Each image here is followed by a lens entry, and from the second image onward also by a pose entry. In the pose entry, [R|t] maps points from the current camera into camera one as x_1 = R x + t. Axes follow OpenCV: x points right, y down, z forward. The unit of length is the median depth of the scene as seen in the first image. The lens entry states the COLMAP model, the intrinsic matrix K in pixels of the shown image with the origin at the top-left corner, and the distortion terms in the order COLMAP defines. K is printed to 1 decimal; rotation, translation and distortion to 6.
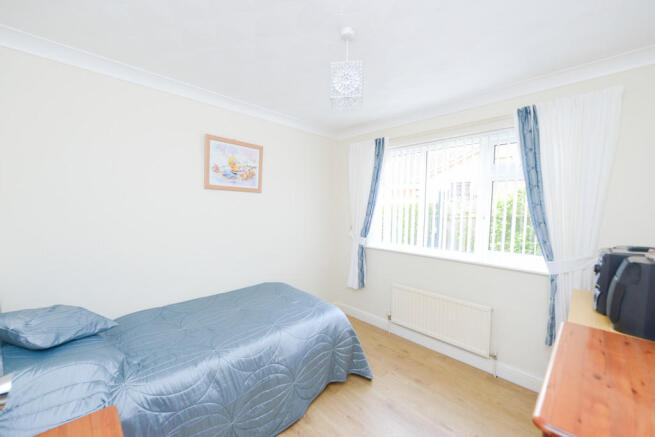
lens RADIAL K [[260.5, 0, 320.6], [0, 260.5, 222.1], [0, 0, 1]] dist [-0.002026, -0.011239]
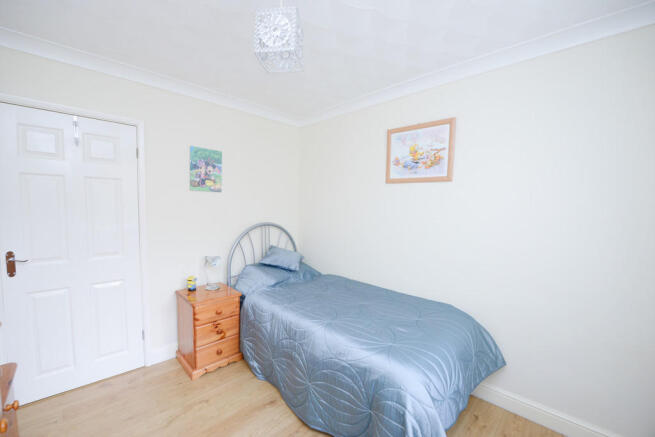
lens RADIAL K [[260.5, 0, 320.6], [0, 260.5, 222.1], [0, 0, 1]] dist [-0.002026, -0.011239]
pose [[0.018289, 0.055543, -0.998289, 0.580264], [-0.071393, 0.995980, 0.054106, -0.011401], [0.997281, 0.070281, 0.022181, 0.708221]]
